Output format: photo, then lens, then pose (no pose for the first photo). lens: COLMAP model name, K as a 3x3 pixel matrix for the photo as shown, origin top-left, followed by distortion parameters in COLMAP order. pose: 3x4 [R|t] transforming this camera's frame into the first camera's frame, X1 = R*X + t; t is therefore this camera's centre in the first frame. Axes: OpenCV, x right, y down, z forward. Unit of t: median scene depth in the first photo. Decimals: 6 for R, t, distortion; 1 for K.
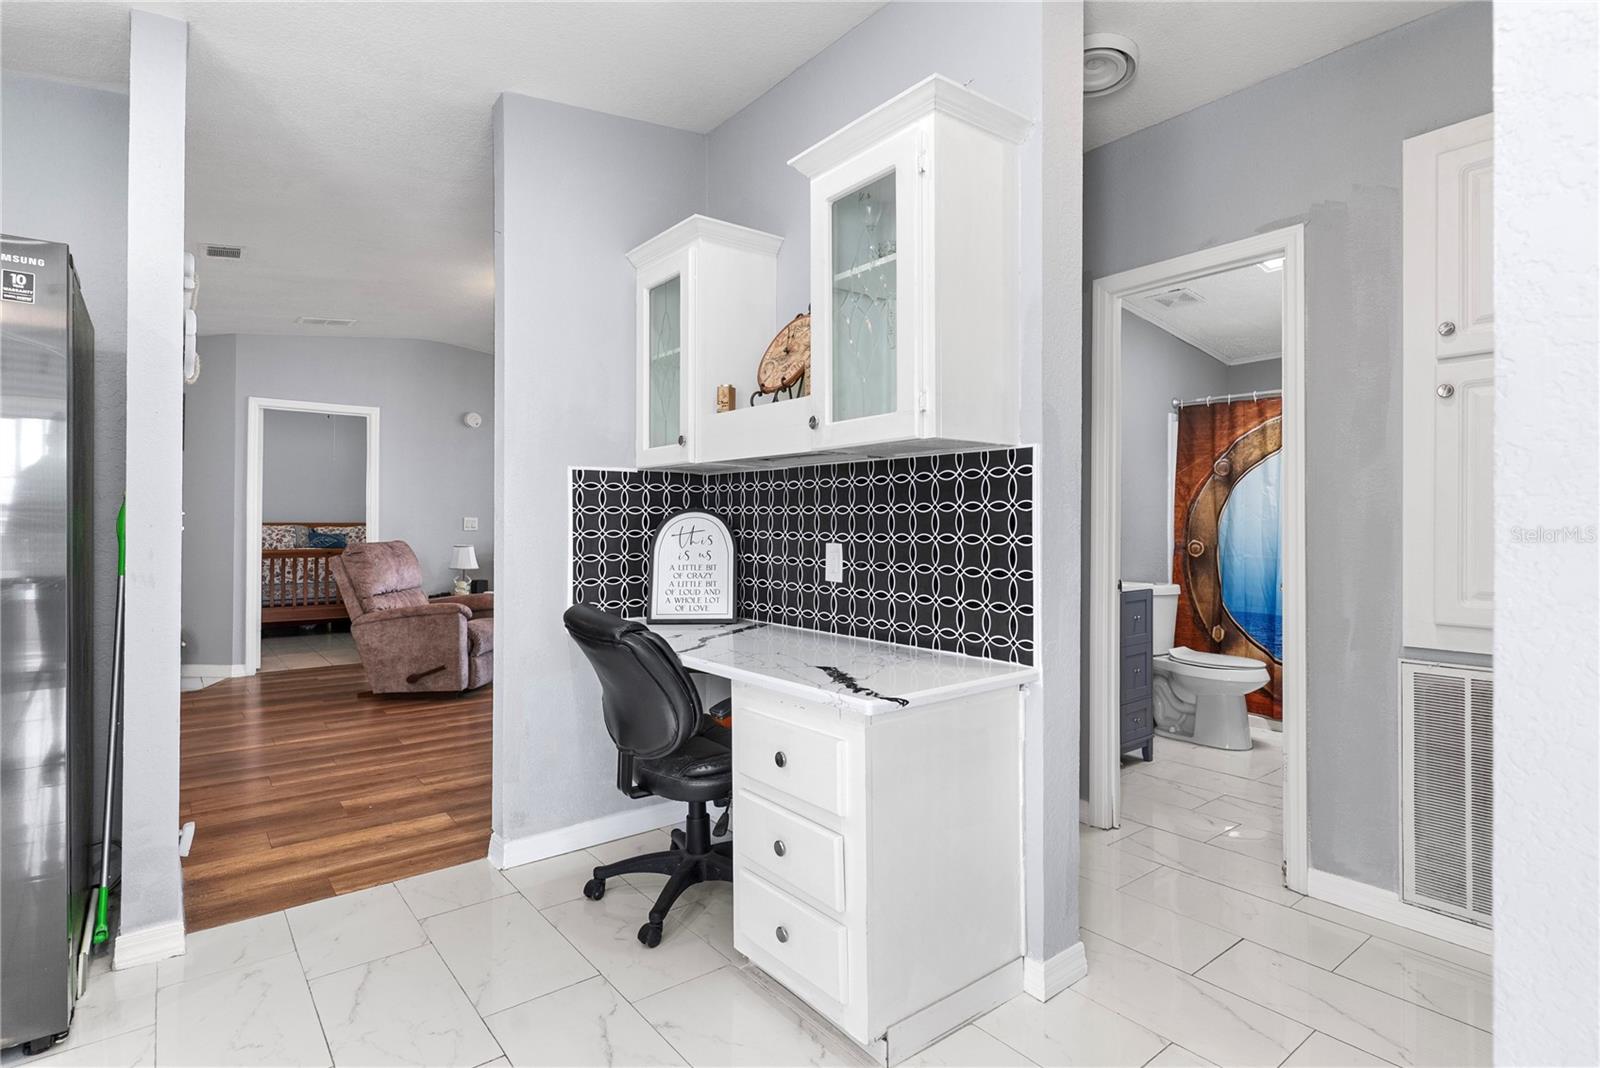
lens RADIAL K [[805.2, 0, 792.8], [0, 805.2, 523.2], [0, 0, 1]] dist [0.006400, -0.001766]
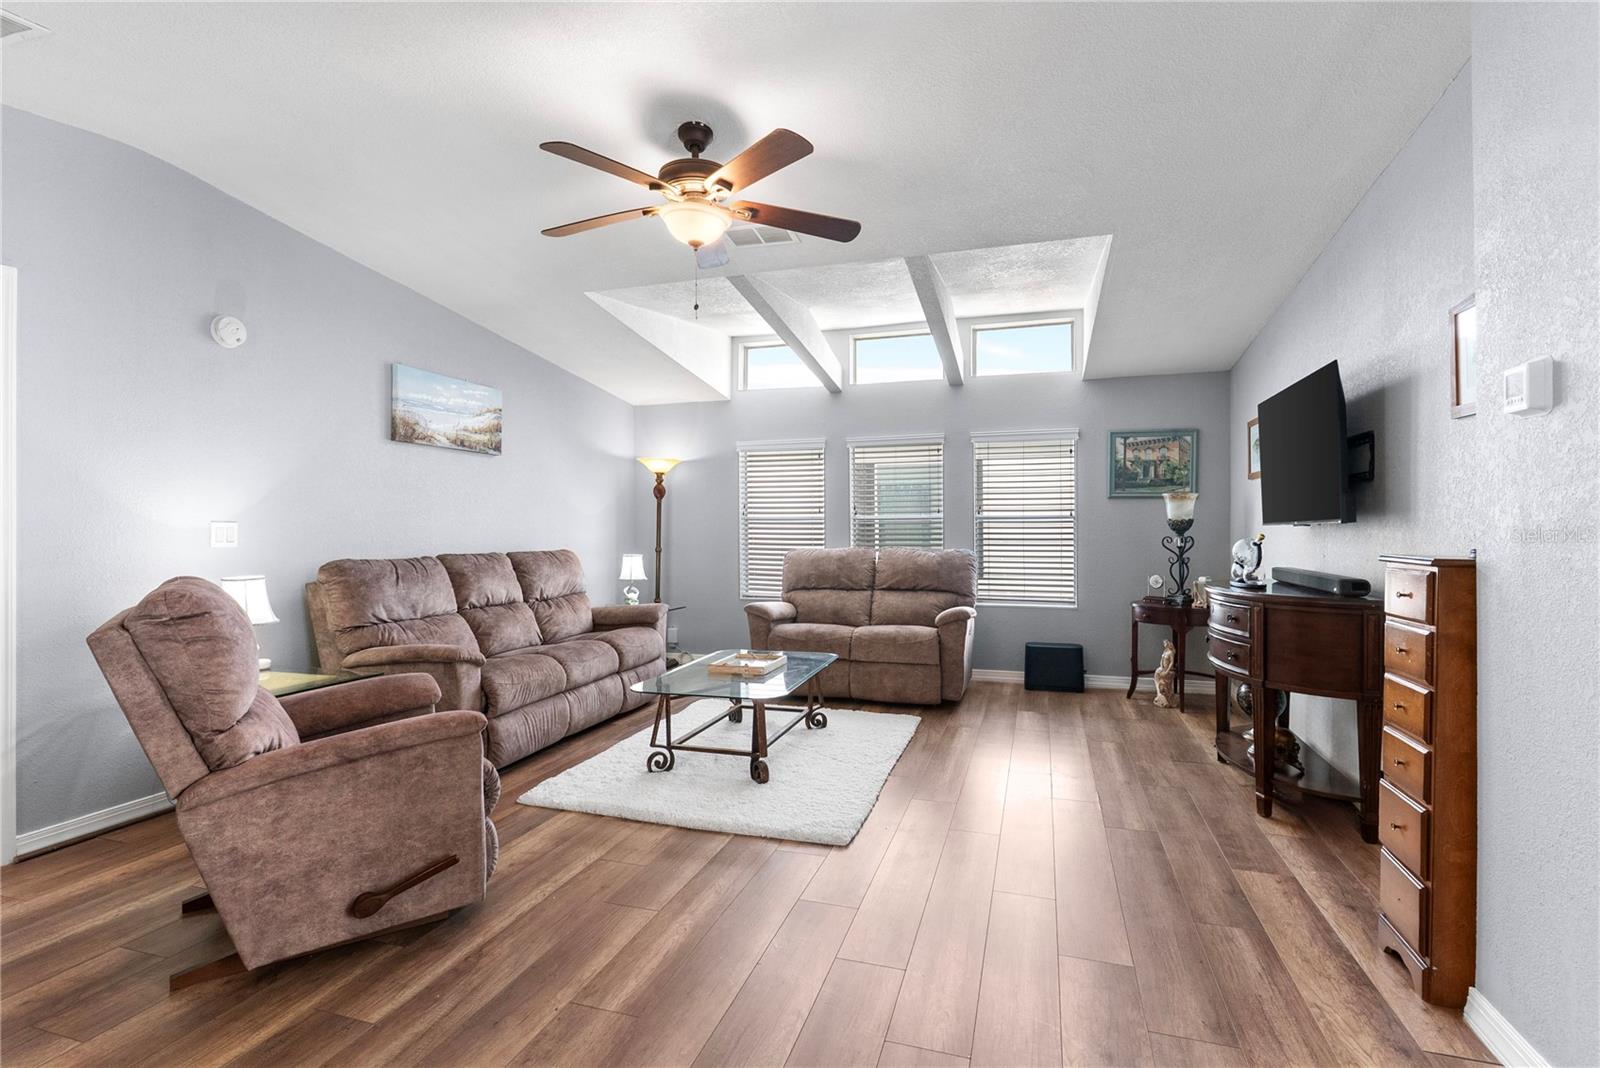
lens RADIAL K [[765.2, 0, 802.3], [0, 765.2, 534.7], [0, 0, 1]] dist [0.003743, 0.000306]
pose [[0.821181, -0.010435, 0.570573, -0.842855], [0.006228, 0.999937, 0.009325, -0.005598], [-0.570634, -0.004104, 0.821194, 0.891505]]
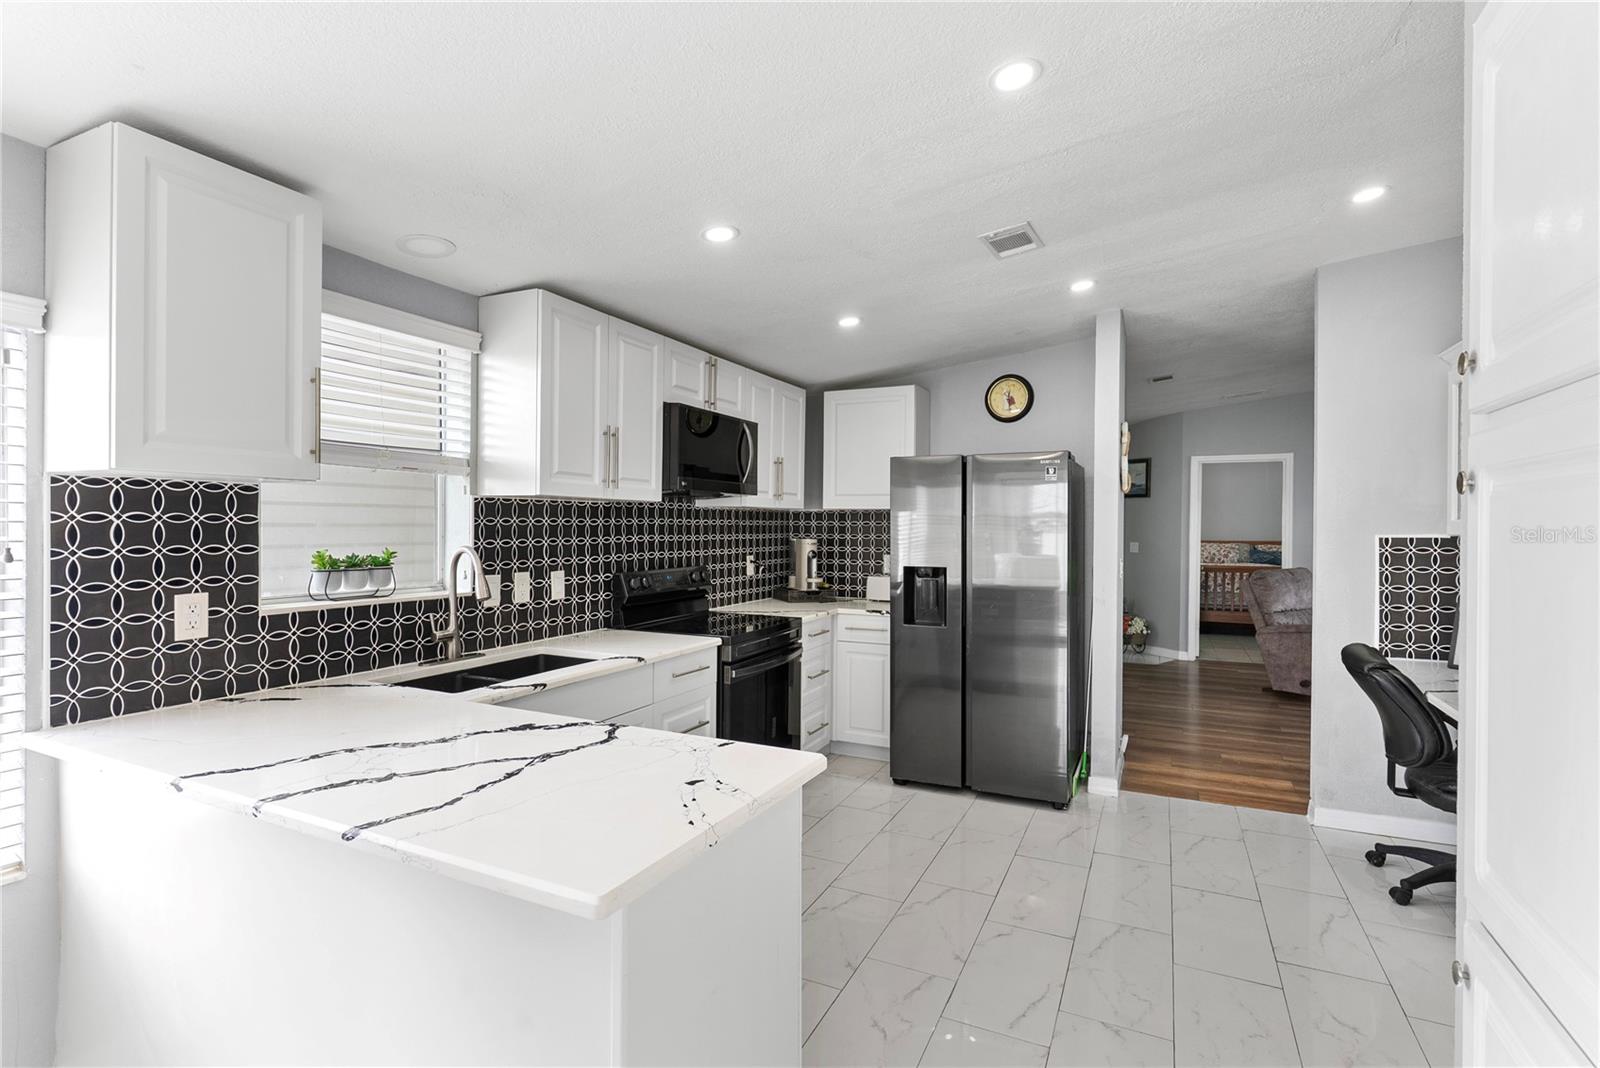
lens RADIAL K [[765.2, 0, 791.8], [0, 765.2, 526.7], [0, 0, 1]] dist [0.003743, 0.000306]
pose [[0.439564, 0.003989, -0.898203, 0.377109], [-0.001132, 0.999992, 0.003887, -0.080256], [0.898211, -0.000692, 0.439565, -0.343352]]
